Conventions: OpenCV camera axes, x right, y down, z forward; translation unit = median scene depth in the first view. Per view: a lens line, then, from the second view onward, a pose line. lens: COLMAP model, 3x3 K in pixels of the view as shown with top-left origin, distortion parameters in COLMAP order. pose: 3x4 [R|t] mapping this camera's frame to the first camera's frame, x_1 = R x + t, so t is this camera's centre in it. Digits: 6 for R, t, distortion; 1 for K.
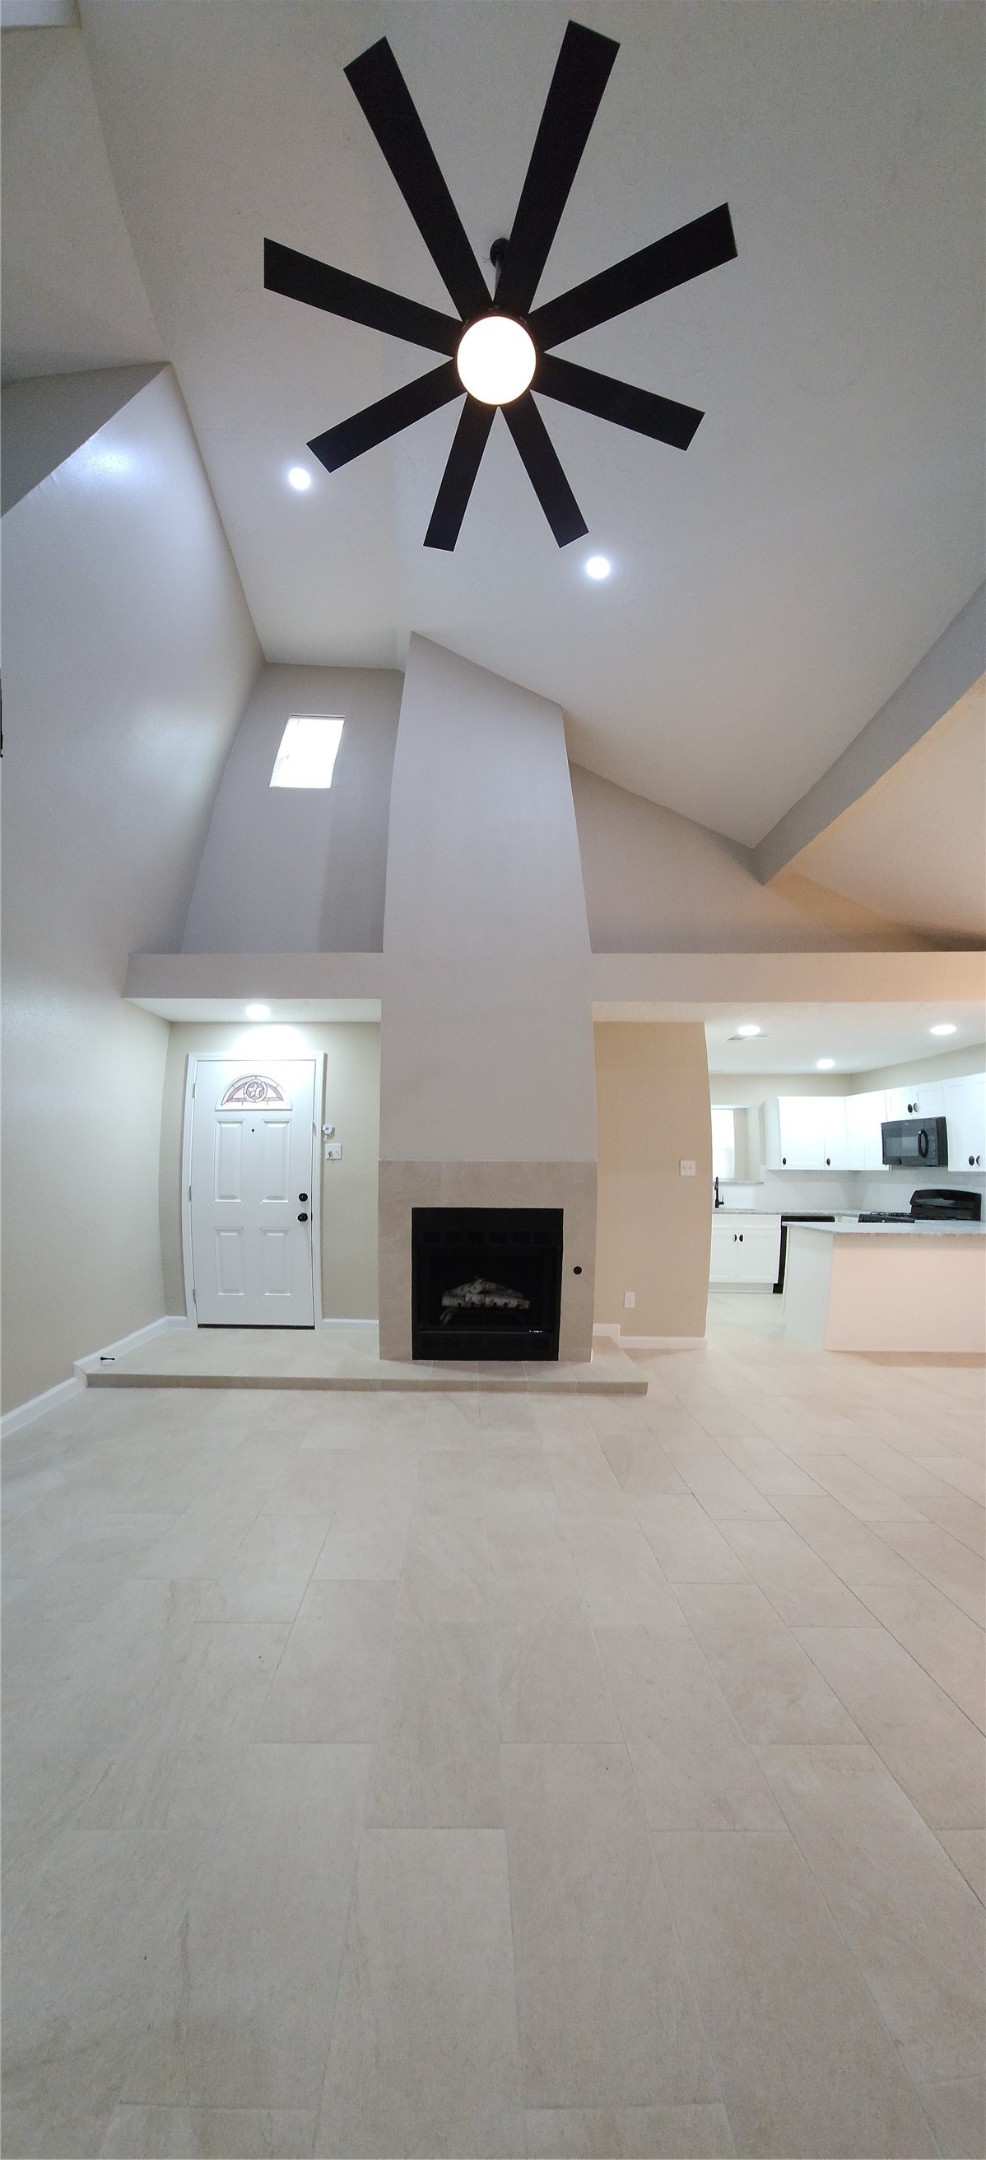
lens RADIAL K [[664.5, 0, 445.2], [0, 664.5, 1148.4], [0, 0, 1]] dist [-0.007223, 0.000014]
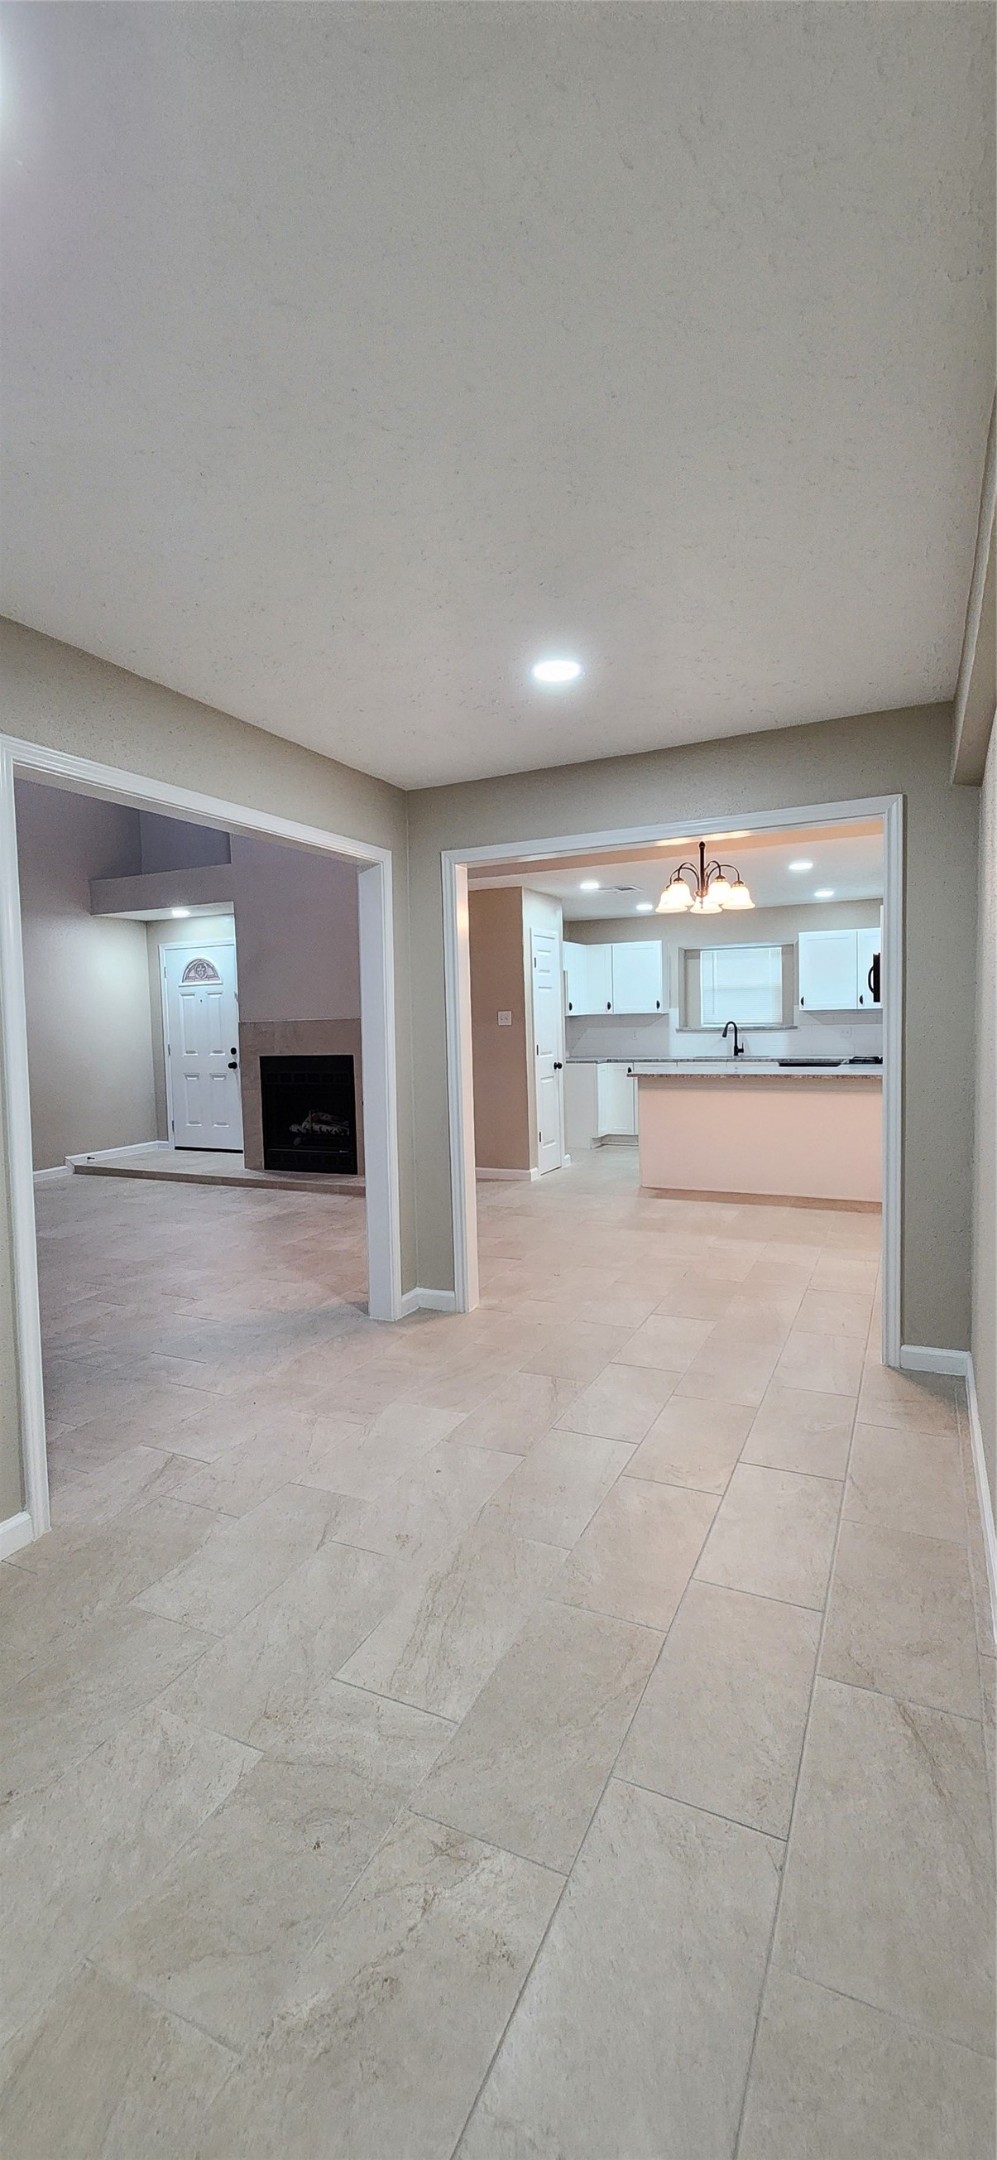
lens RADIAL K [[876.1, 0, 492.1], [0, 876.1, 1077.1], [0, 0, 1]] dist [0.006307, -0.004430]
pose [[0.903592, -0.007136, -0.428335, 1.084798], [0.046455, 0.995597, 0.081413, 0.009021], [0.425868, -0.093463, 0.899945, -0.372066]]
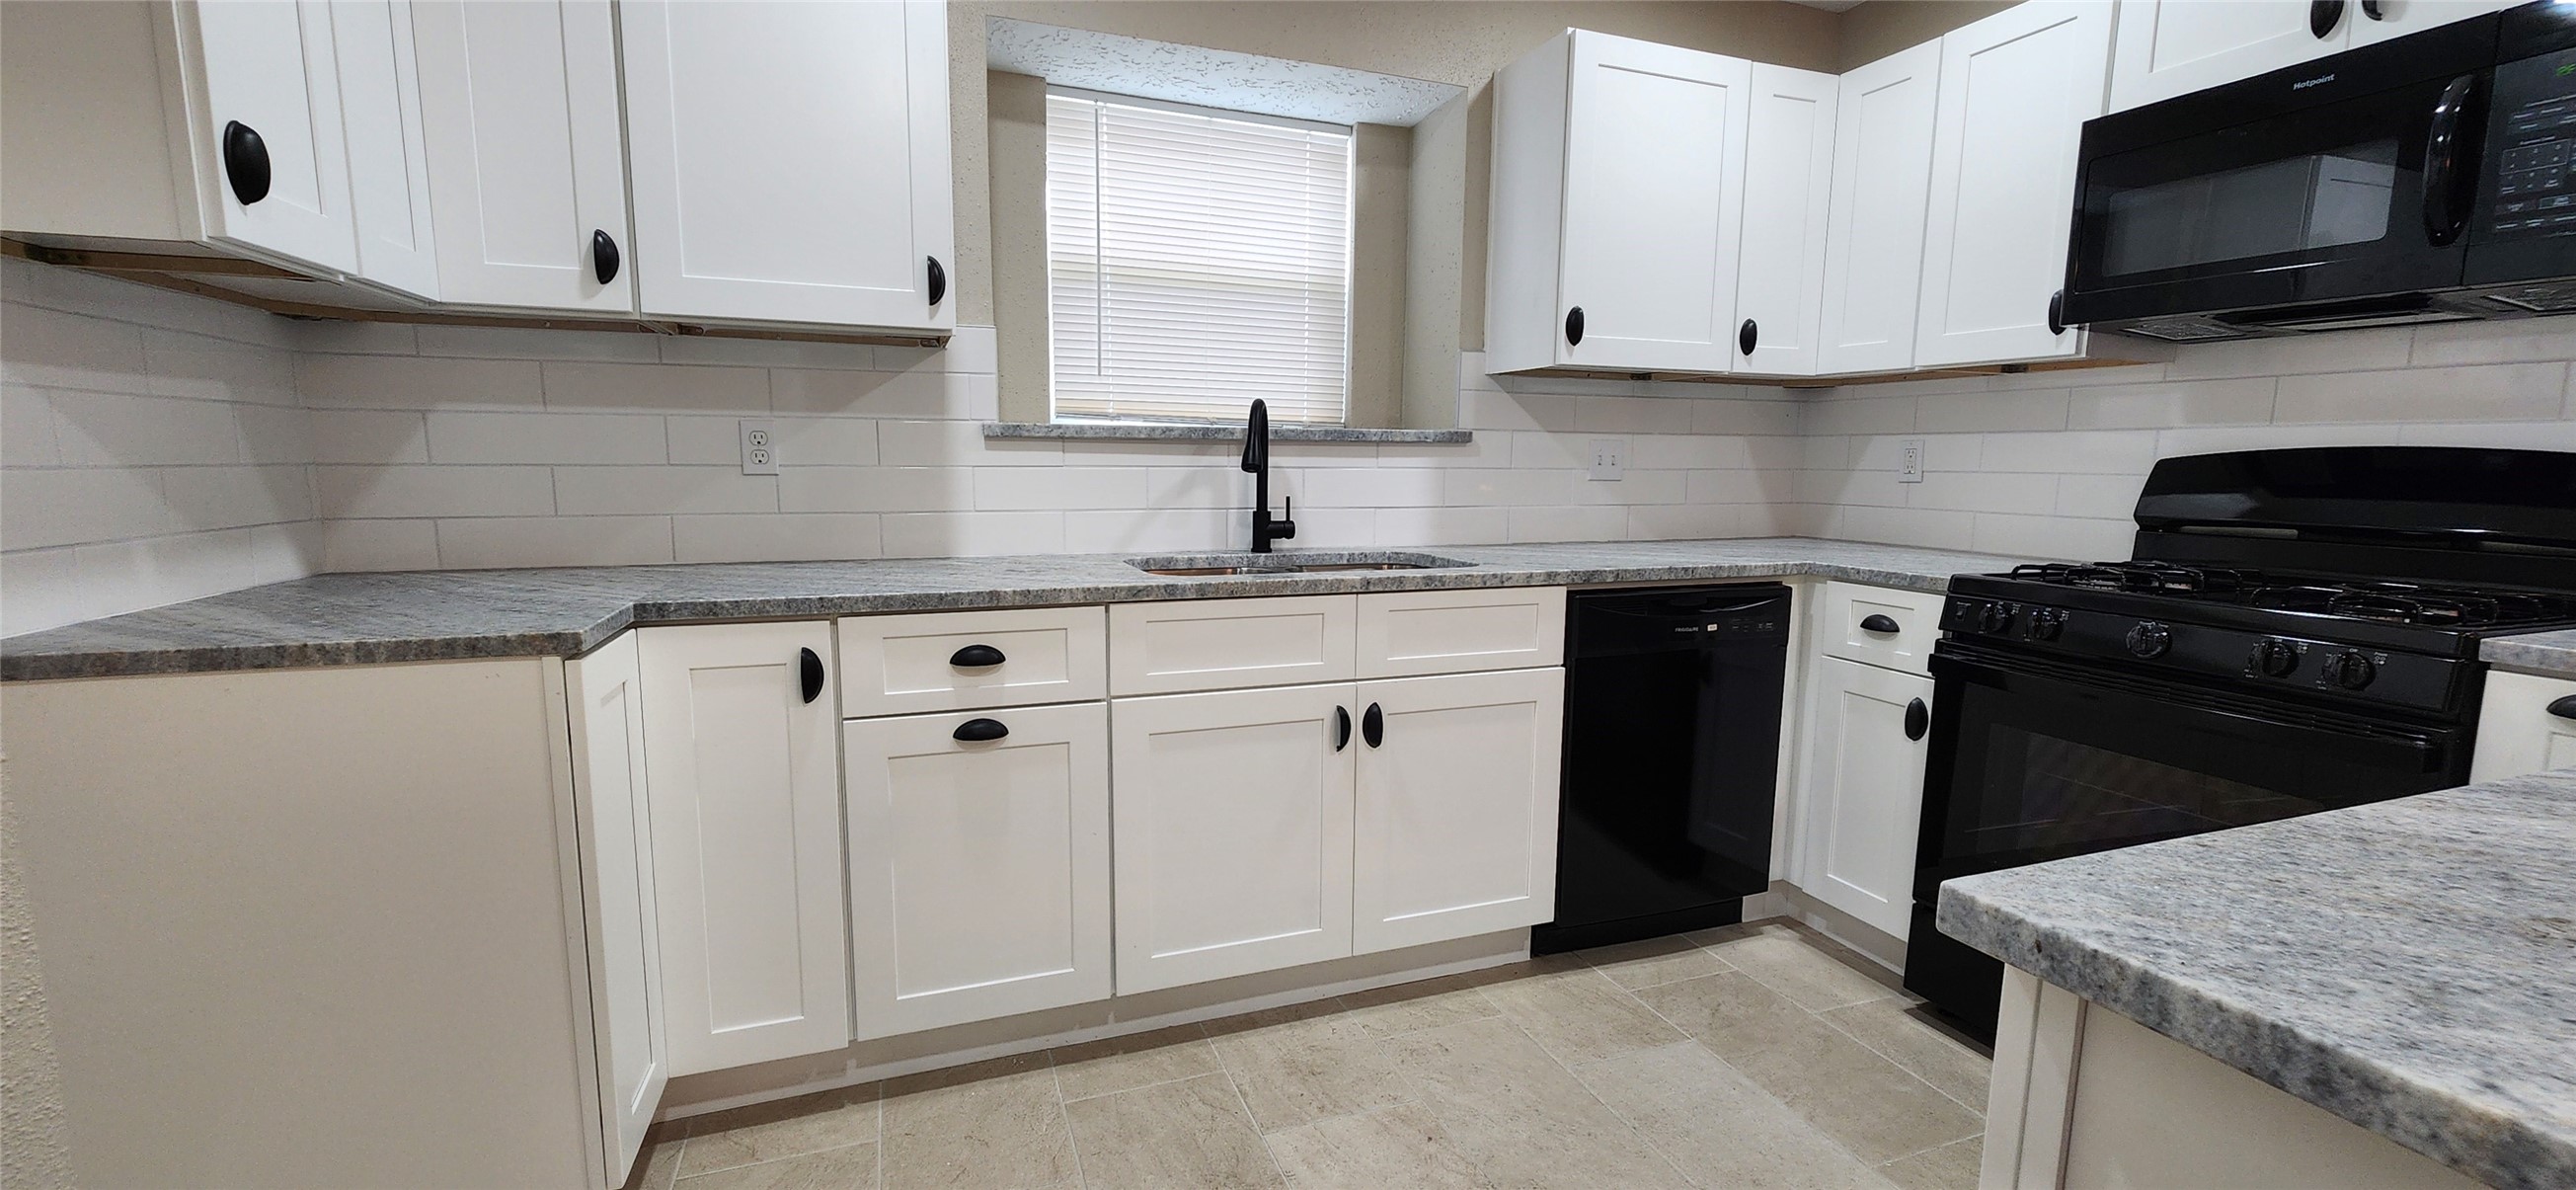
lens RADIAL K [[1044.9, 0, 1286.7], [0, 1044.9, 594.9], [0, 0, 1]] dist [0.006307, -0.004430]
pose [[0.929788, -0.048417, 0.364897, 0.532219], [-0.010245, 0.987524, 0.157136, 0.084392], [-0.367952, -0.149841, 0.917692, 1.161549]]
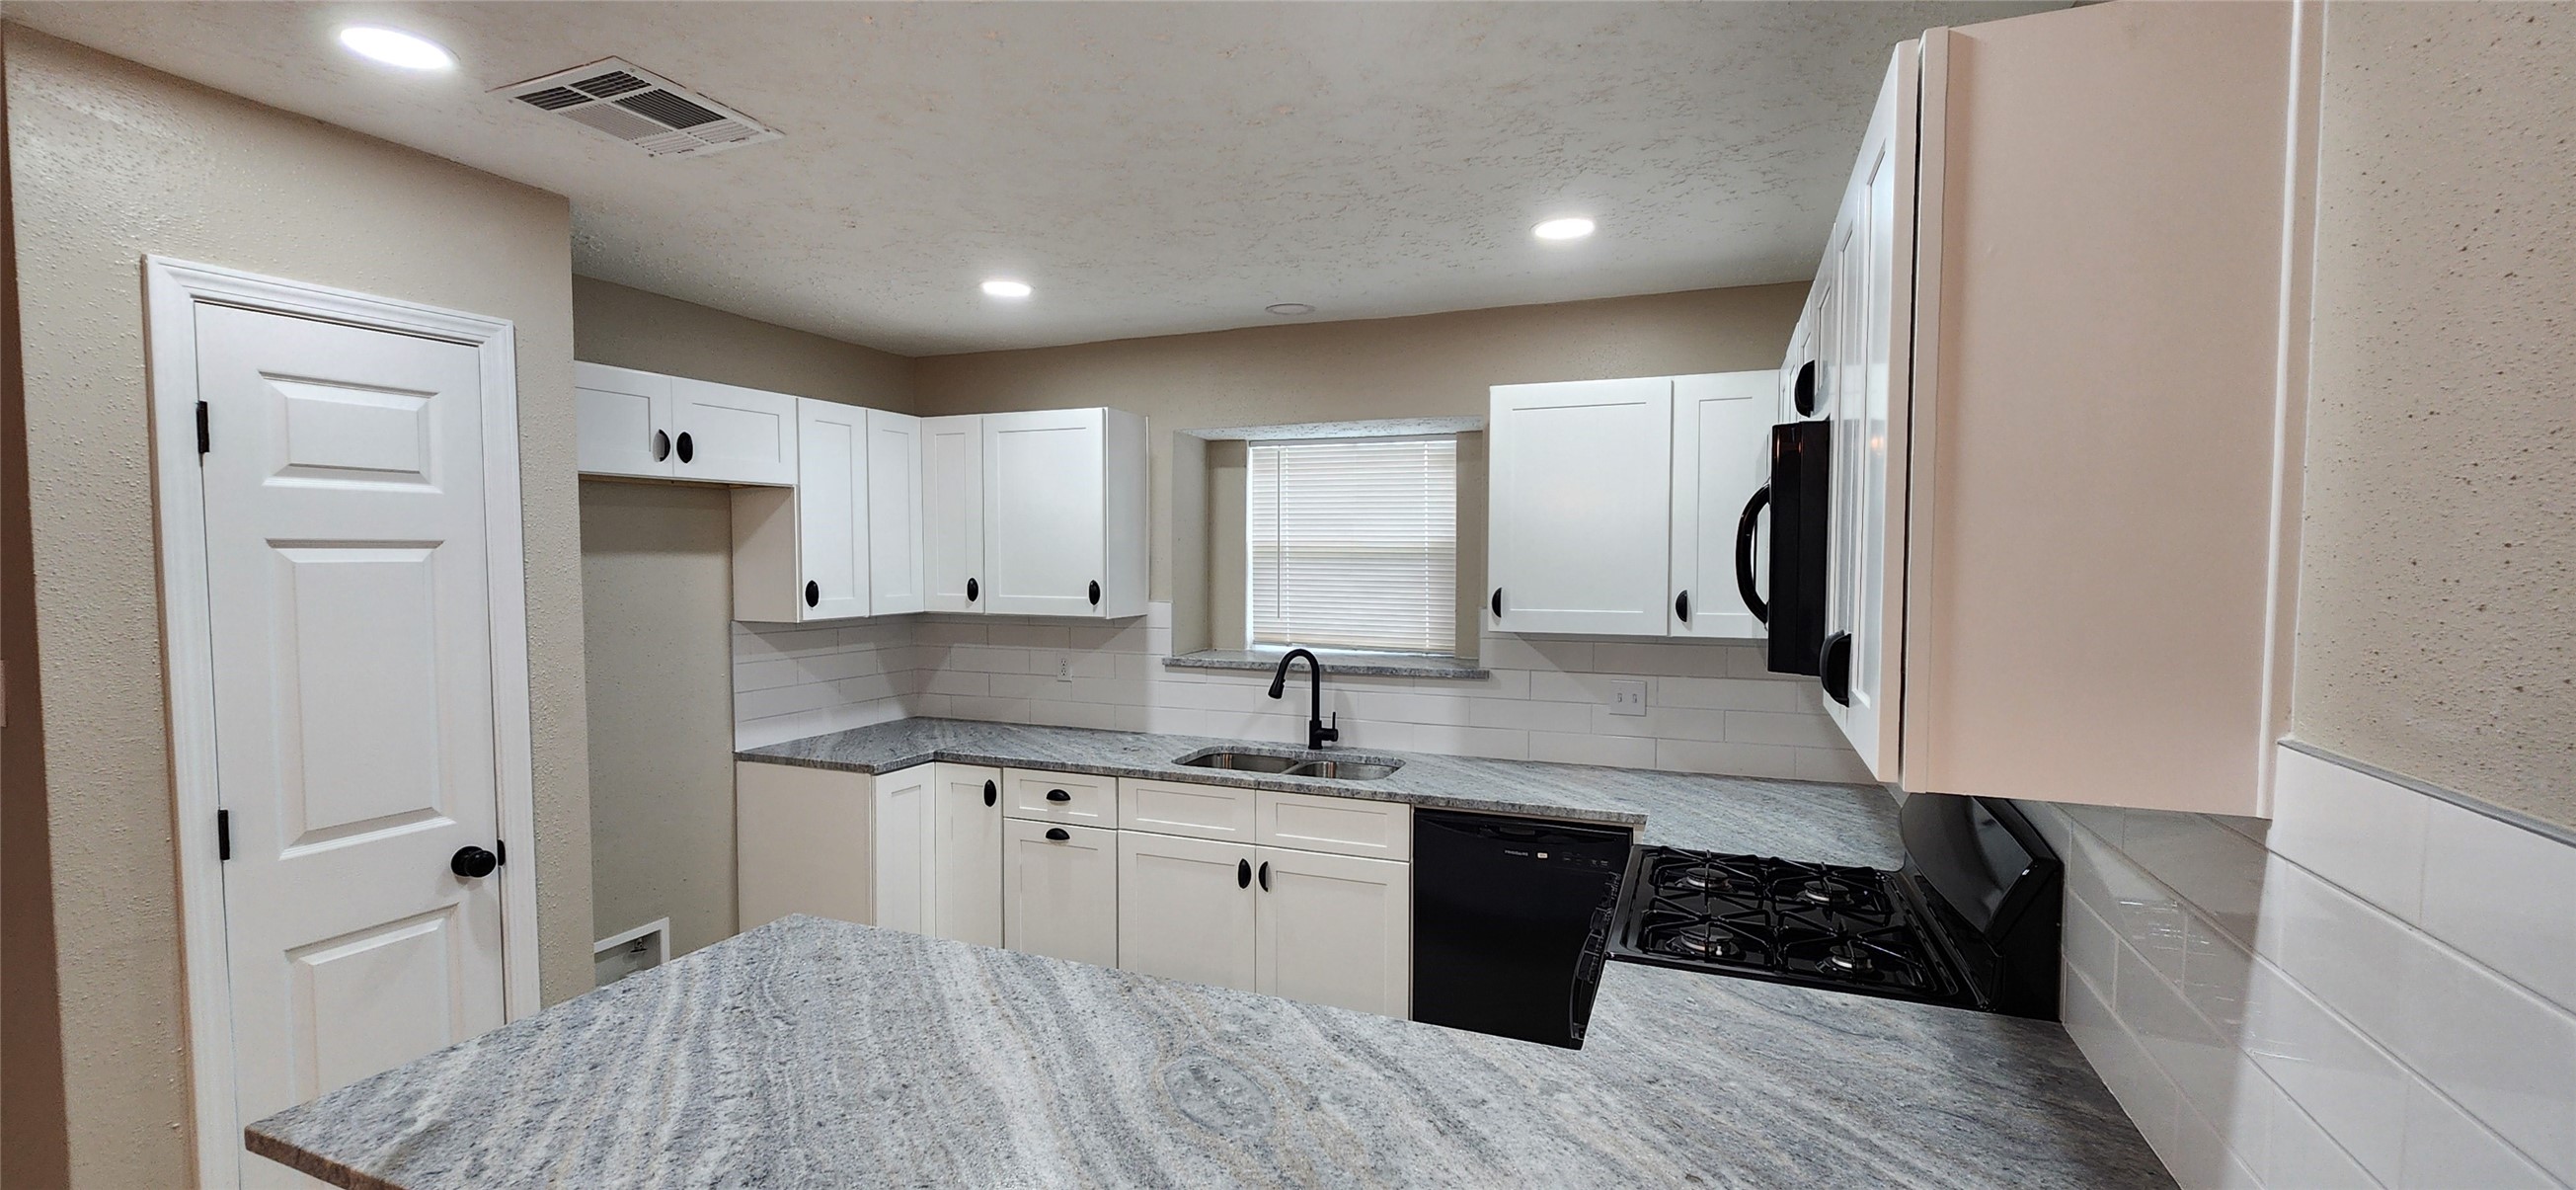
lens RADIAL K [[1044.9, 0, 1280.9], [0, 1044.9, 604.0], [0, 0, 1]] dist [0.006307, -0.004430]
pose [[0.932789, 0.009216, -0.360305, 0.999019], [0.013957, 0.998000, 0.061661, -0.015261], [0.360152, -0.062545, 0.930795, 0.916299]]
